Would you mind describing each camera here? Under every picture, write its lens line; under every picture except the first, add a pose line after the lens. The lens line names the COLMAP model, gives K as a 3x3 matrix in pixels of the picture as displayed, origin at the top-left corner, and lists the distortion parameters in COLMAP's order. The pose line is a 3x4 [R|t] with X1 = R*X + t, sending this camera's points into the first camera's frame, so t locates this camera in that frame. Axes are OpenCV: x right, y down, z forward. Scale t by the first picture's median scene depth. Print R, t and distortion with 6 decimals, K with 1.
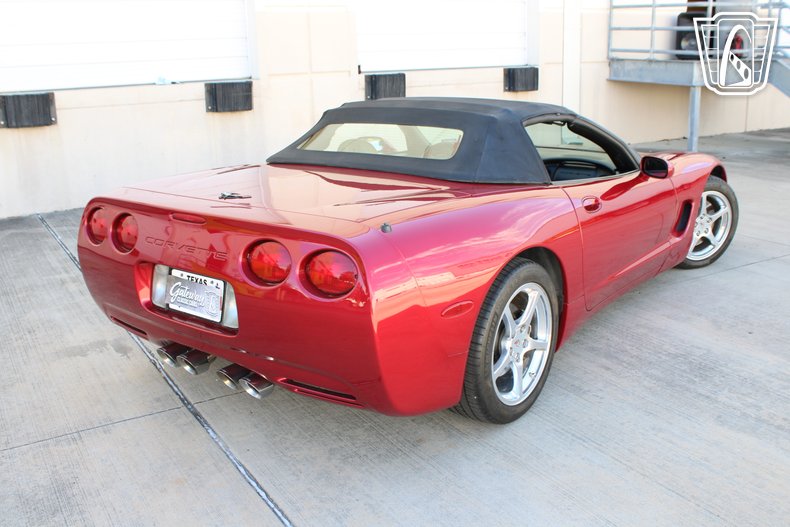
lens RADIAL K [[788.3, 0, 387.3], [0, 788.3, 267.7], [0, 0, 1]] dist [-0.083849, 0.000000]
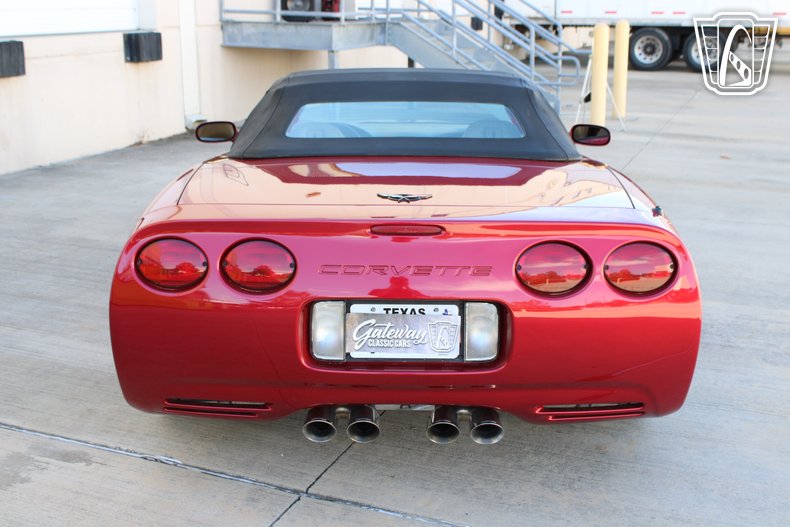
lens RADIAL K [[944.5, 0, 393.8], [0, 944.5, 263.0], [0, 0, 1]] dist [-0.053384, 0.000000]
pose [[0.793046, -0.136921, 0.593575, -0.678593], [0.142541, 0.989070, 0.037709, -0.057415], [-0.592251, 0.054704, 0.803895, 0.233599]]
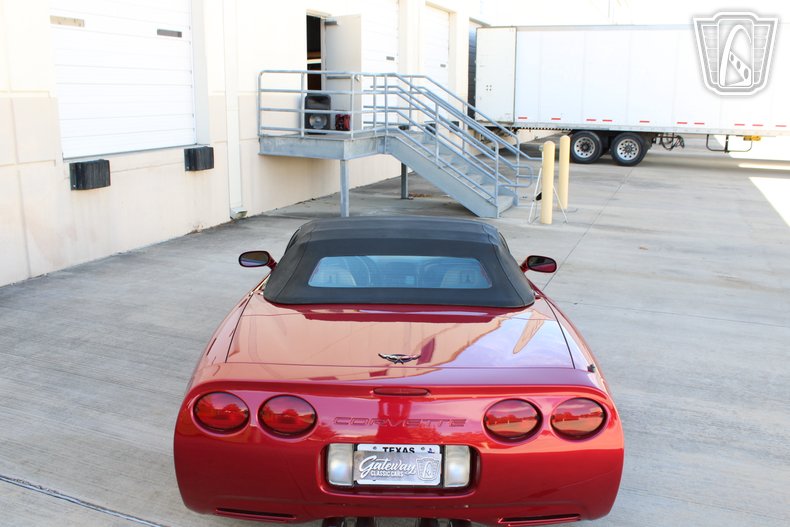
lens RADIAL K [[727.8, 0, 393.3], [0, 727.8, 269.7], [0, 0, 1]] dist [-0.088294, 0.000000]
pose [[0.790451, -0.110936, 0.602396, -0.668559], [0.133809, 0.990983, 0.006916, -0.187489], [-0.597731, 0.075139, 0.798168, 0.221533]]
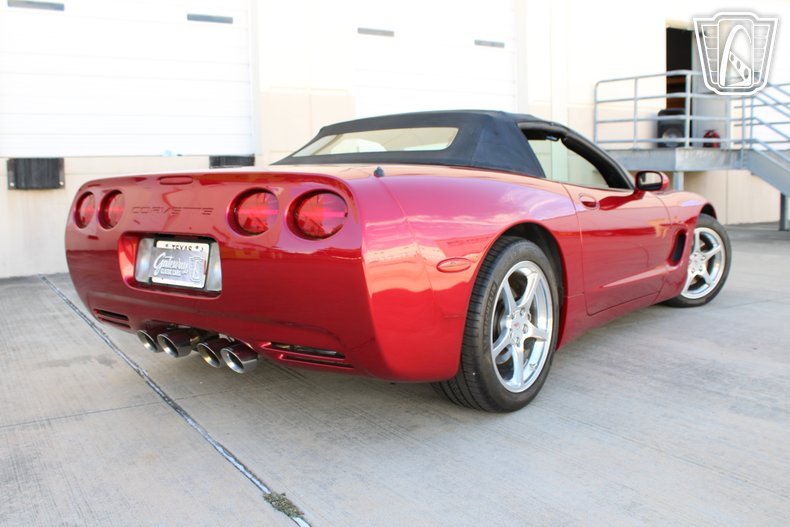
lens RADIAL K [[752.1, 0, 388.3], [0, 752.1, 264.7], [0, 0, 1]] dist [-0.087417, 0.000000]
pose [[0.999965, 0.007503, 0.003754, 0.005497], [-0.006802, 0.986975, -0.160732, 0.156164], [-0.004911, 0.160700, 0.986991, 0.087234]]
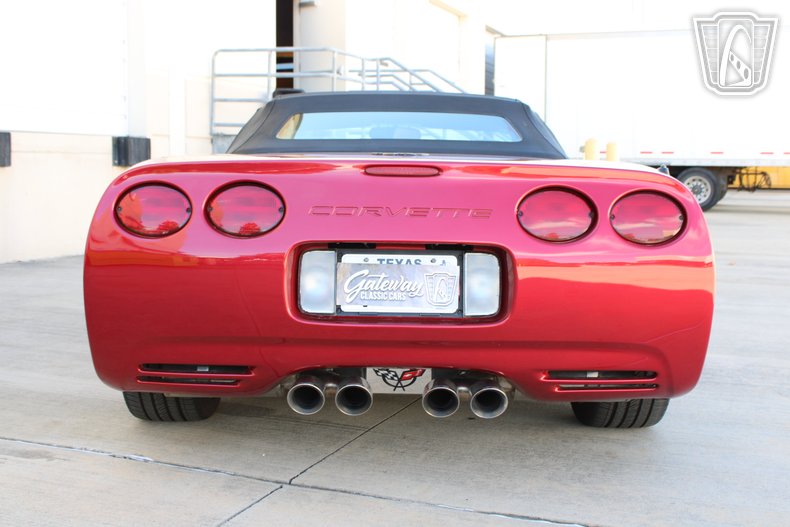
lens RADIAL K [[966.7, 0, 394.5], [0, 966.7, 264.8], [0, 0, 1]] dist [-0.045972, 0.000000]
pose [[0.785561, -0.027277, 0.618183, -0.680479], [0.136504, 0.982056, -0.130130, 0.113492], [-0.603540, 0.186609, 0.775188, 0.280013]]
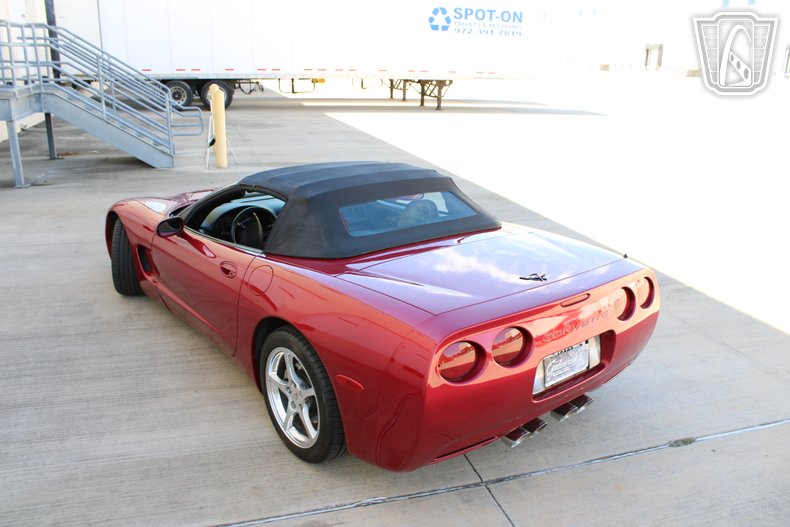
lens RADIAL K [[654.1, 0, 394.8], [0, 654.1, 268.3], [0, 0, 1]] dist [-0.135109, 0.093250]
pose [[0.221745, -0.277265, 0.934855, -1.026045], [0.228924, 0.946730, 0.226487, -0.332036], [-0.947852, 0.163788, 0.273405, 0.825786]]
